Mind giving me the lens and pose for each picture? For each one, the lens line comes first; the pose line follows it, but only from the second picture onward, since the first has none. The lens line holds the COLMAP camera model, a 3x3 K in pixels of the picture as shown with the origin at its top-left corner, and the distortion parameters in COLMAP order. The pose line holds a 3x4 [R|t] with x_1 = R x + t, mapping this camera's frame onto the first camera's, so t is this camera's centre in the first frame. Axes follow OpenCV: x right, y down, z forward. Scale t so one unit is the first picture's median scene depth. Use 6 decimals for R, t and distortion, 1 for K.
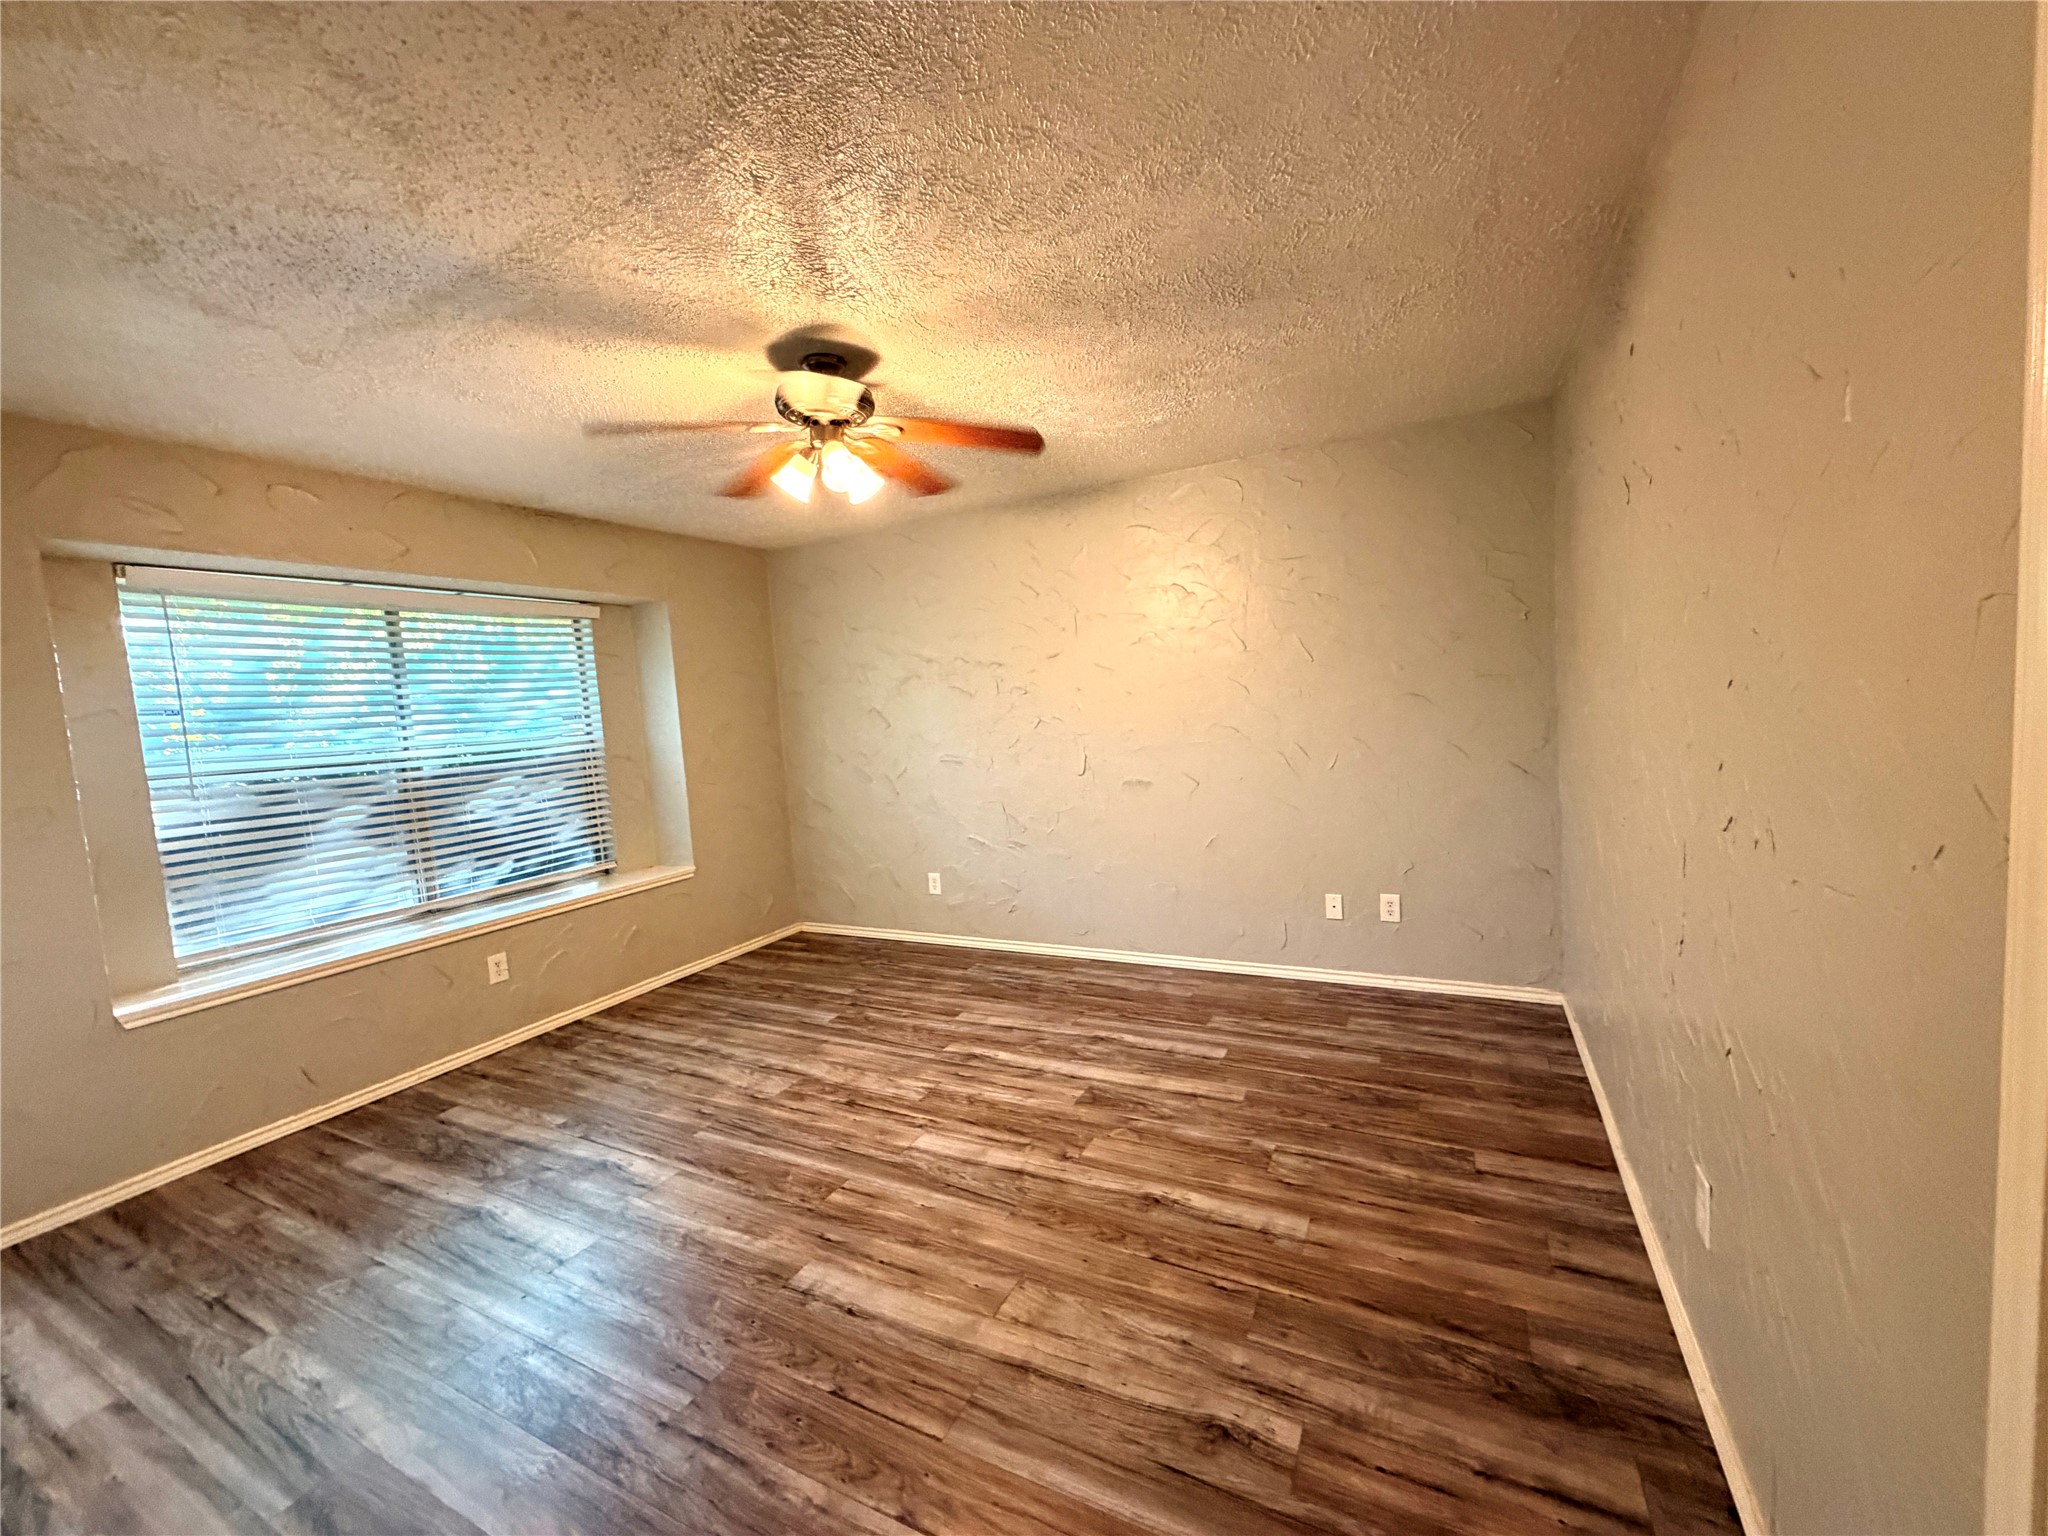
lens RADIAL K [[817.3, 0, 1020.3], [0, 817.3, 766.1], [0, 0, 1]] dist [0.002798, -0.000313]
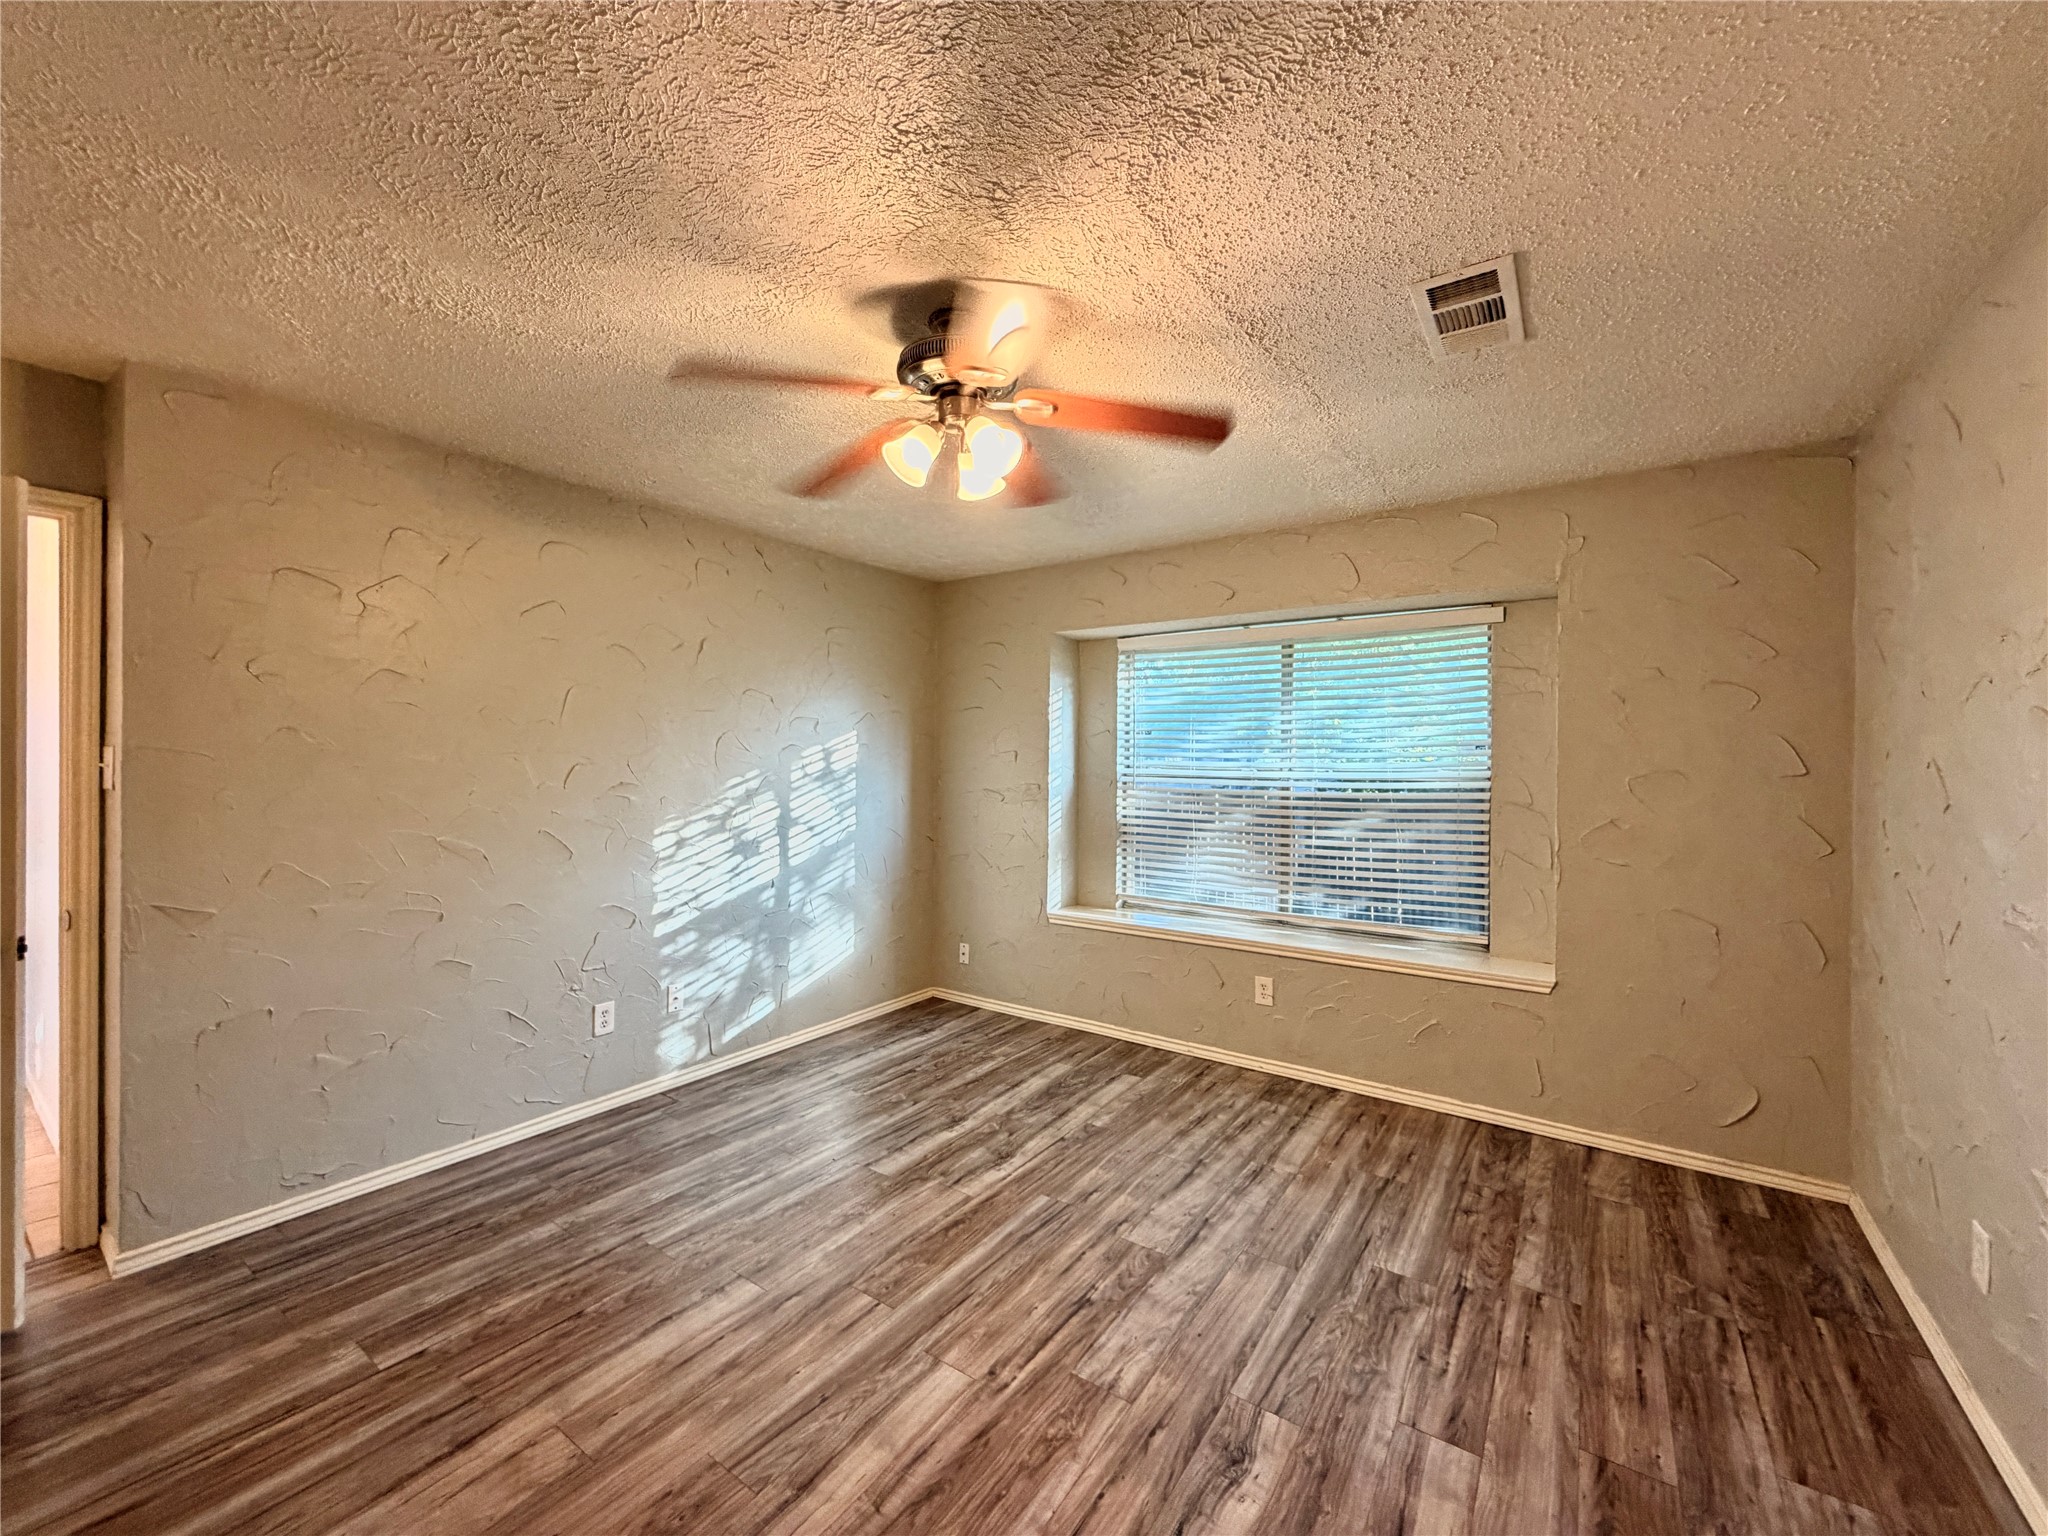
lens RADIAL K [[817.3, 0, 1021.2], [0, 817.3, 766.8], [0, 0, 1]] dist [0.002798, -0.000313]
pose [[-0.135480, 0.067831, -0.988455, 0.412453], [-0.076425, 0.993966, 0.078684, -0.092015], [0.987828, 0.086203, -0.129478, 0.863924]]
